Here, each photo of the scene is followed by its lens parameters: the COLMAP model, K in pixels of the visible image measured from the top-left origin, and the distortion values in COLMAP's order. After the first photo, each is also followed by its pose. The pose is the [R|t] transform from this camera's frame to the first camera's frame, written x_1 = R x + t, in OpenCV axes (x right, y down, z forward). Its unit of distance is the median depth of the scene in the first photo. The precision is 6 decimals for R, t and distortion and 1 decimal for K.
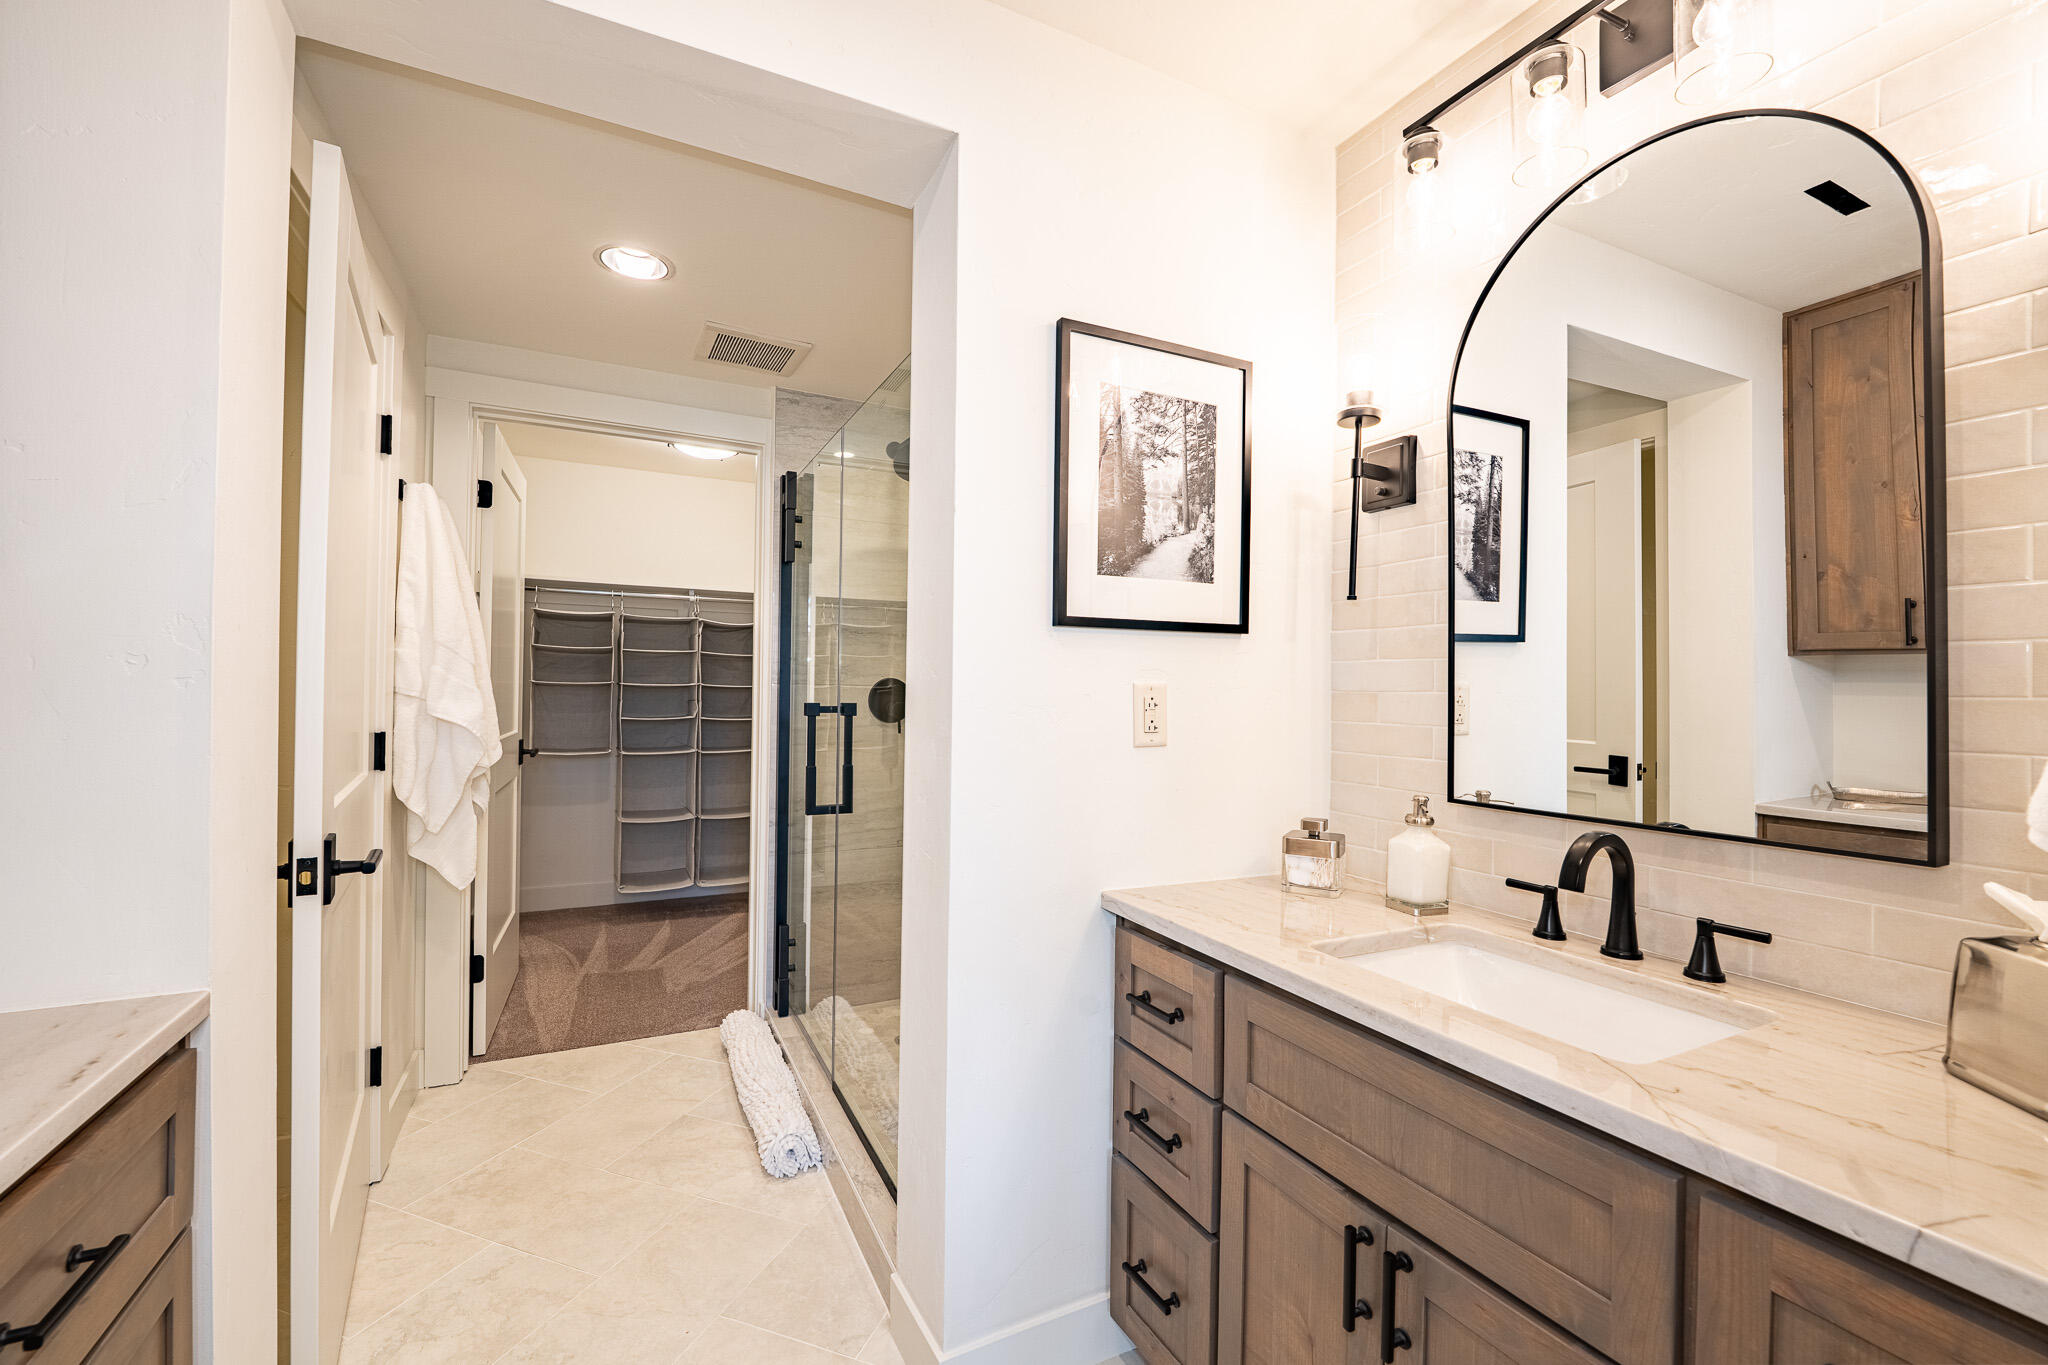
lens RADIAL K [[823.6, 0, 1017.3], [0, 823.6, 682.4], [0, 0, 1]] dist [0.000200, 0.000007]
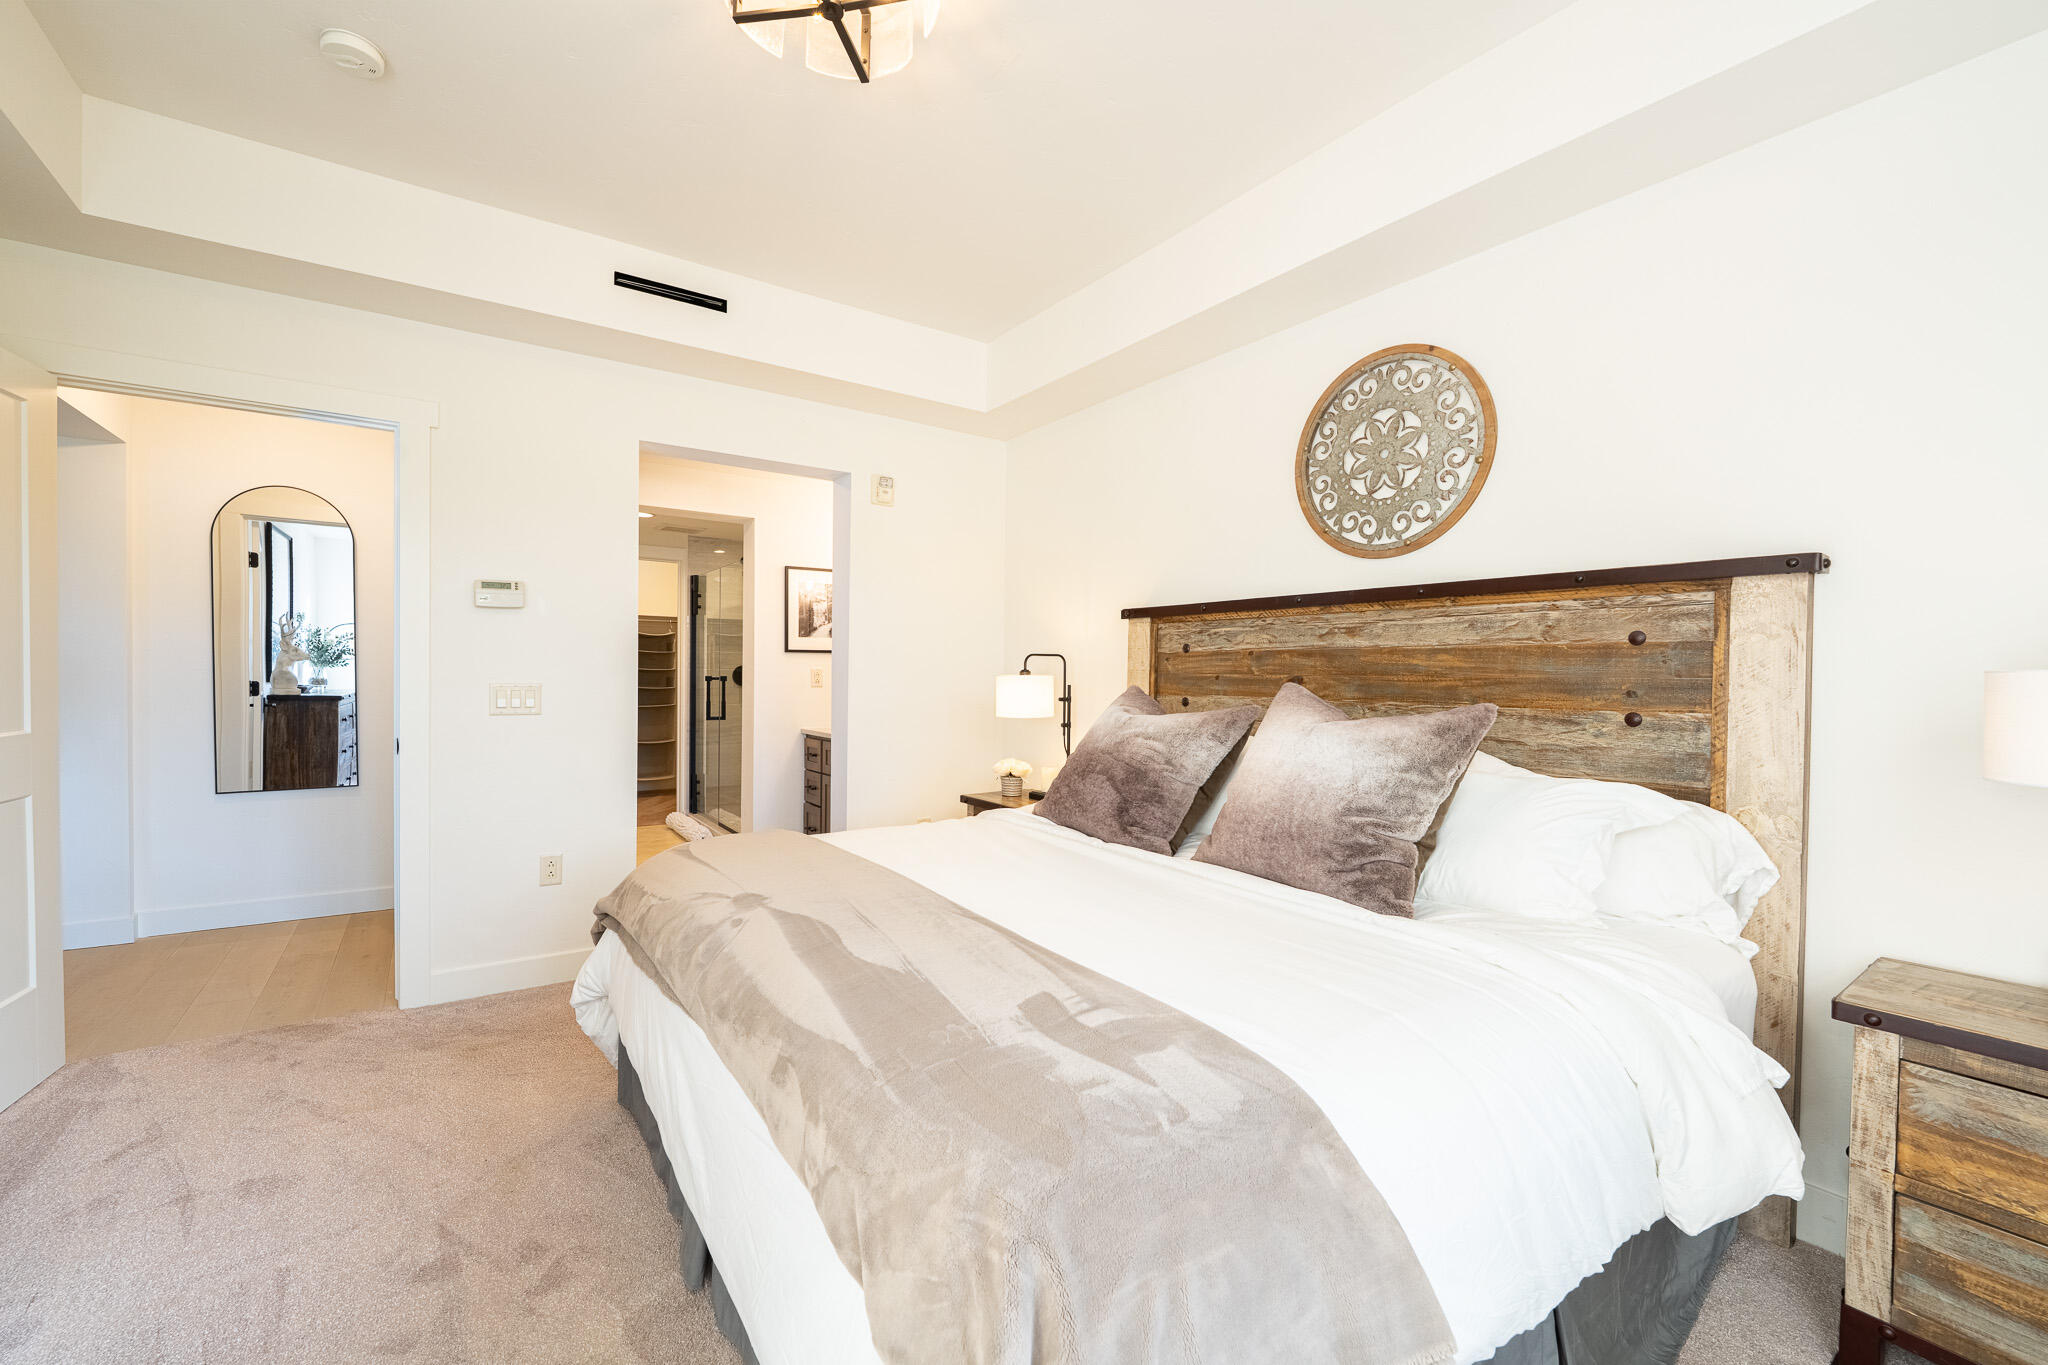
lens RADIAL K [[823.6, 0, 1031.2], [0, 823.6, 683.4], [0, 0, 1]] dist [0.000200, 0.000007]
pose [[0.987401, -0.005466, 0.158142, 0.318605], [0.001554, 0.999690, 0.024854, -0.012581], [-0.158229, -0.024295, 0.987104, -1.597326]]
